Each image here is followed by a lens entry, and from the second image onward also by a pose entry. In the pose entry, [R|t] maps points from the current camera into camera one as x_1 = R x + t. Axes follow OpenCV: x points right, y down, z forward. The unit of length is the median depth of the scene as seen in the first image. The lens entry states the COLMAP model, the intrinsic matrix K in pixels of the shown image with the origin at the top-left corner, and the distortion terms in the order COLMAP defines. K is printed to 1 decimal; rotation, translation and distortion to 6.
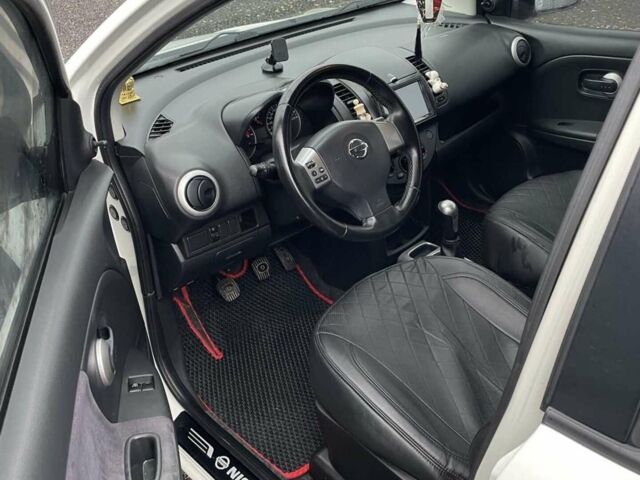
lens RADIAL K [[604.2, 0, 320.0], [0, 604.2, 240.0], [0, 0, 1]] dist [0.018202, -0.009998]
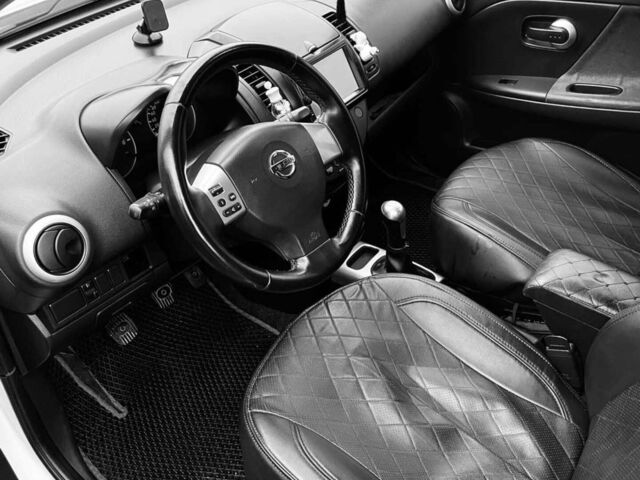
lens RADIAL K [[600.5, 0, 311.6], [0, 600.5, 237.4], [0, 0, 1]] dist [0.020505, -0.005575]
pose [[0.985480, -0.096468, 0.139727, -0.008880], [0.080965, 0.990326, 0.112690, -0.120909], [-0.149246, -0.099740, 0.983757, 0.241588]]
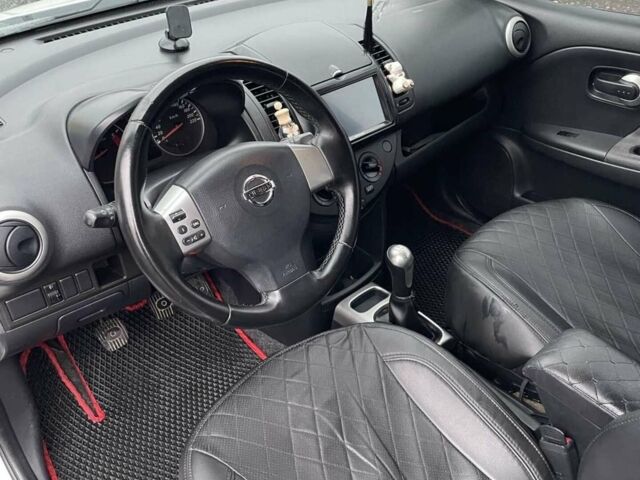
lens RADIAL K [[601.7, 0, 320.9], [0, 601.7, 236.7], [0, 0, 1]] dist [0.009593, 0.002311]
pose [[0.998322, 0.054636, 0.019191, 0.104269], [-0.055922, 0.995651, 0.074507, -0.130629], [-0.015036, -0.075456, 0.997036, 0.285732]]
